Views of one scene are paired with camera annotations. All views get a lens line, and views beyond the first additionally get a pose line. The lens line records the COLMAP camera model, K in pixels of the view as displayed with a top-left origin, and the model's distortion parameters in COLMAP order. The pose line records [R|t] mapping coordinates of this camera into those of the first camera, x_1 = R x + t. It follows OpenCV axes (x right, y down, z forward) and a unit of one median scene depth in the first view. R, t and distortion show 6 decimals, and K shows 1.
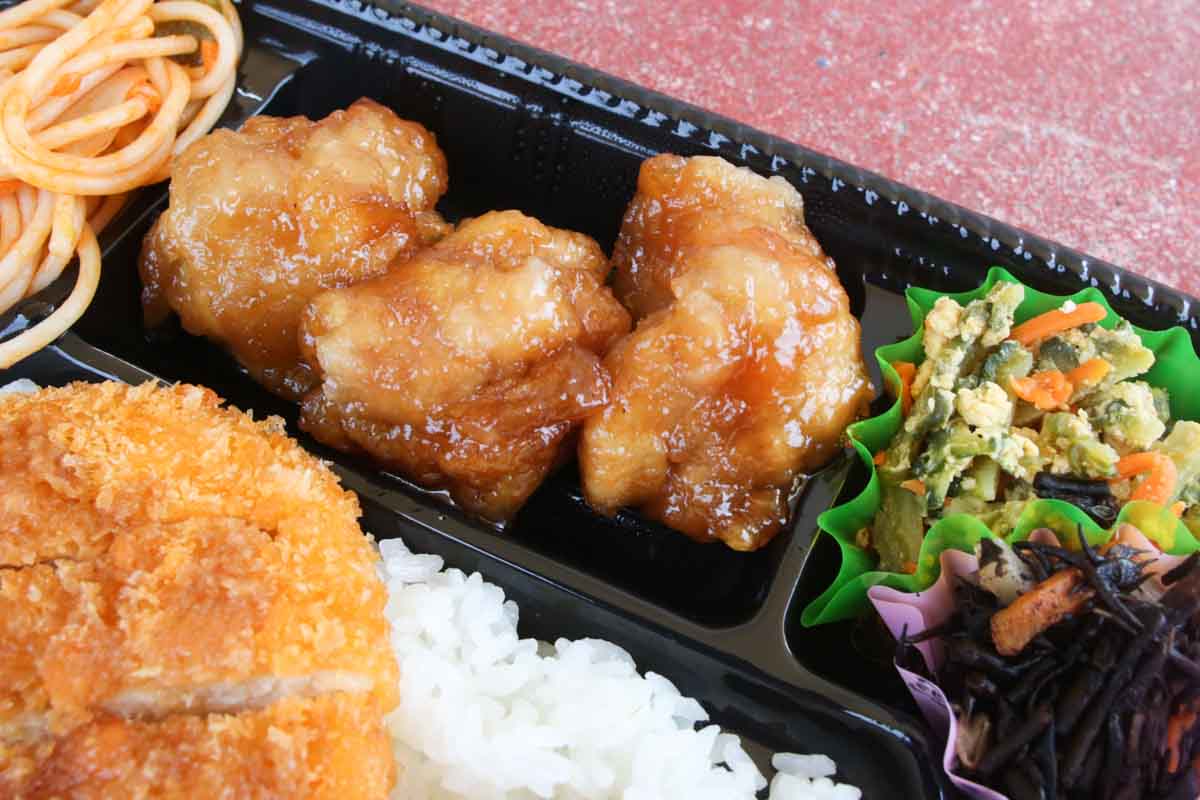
lens RADIAL K [[1255.5, 0, 614.8], [0, 1255.5, 310.0], [0, 0, 1]] dist [-0.083845, 0.000000]
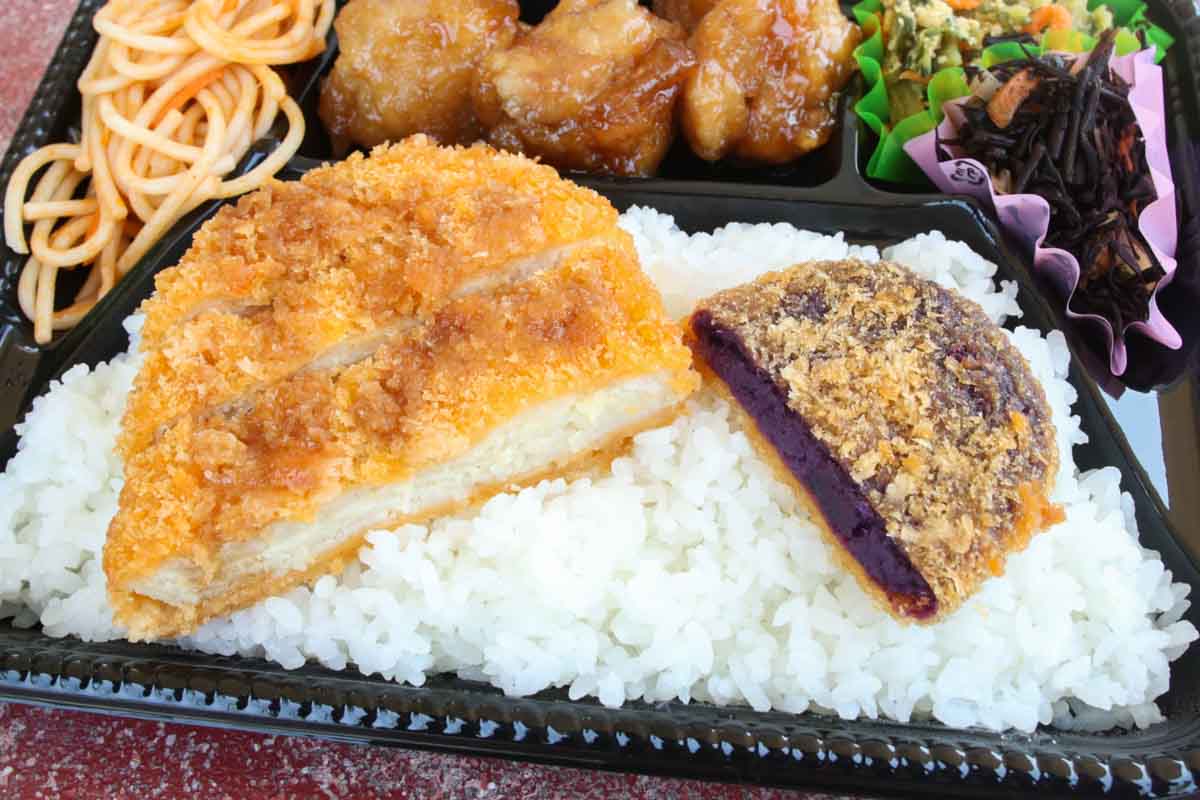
lens RADIAL K [[1359.7, 0, 619.1], [0, 1359.7, 328.5], [0, 0, 1]] dist [-0.081371, 0.000000]
pose [[0.950949, -0.286060, 0.117757, -0.348477], [0.297030, 0.950691, -0.089214, 0.455295], [-0.086430, 0.119815, 0.989027, -0.495640]]
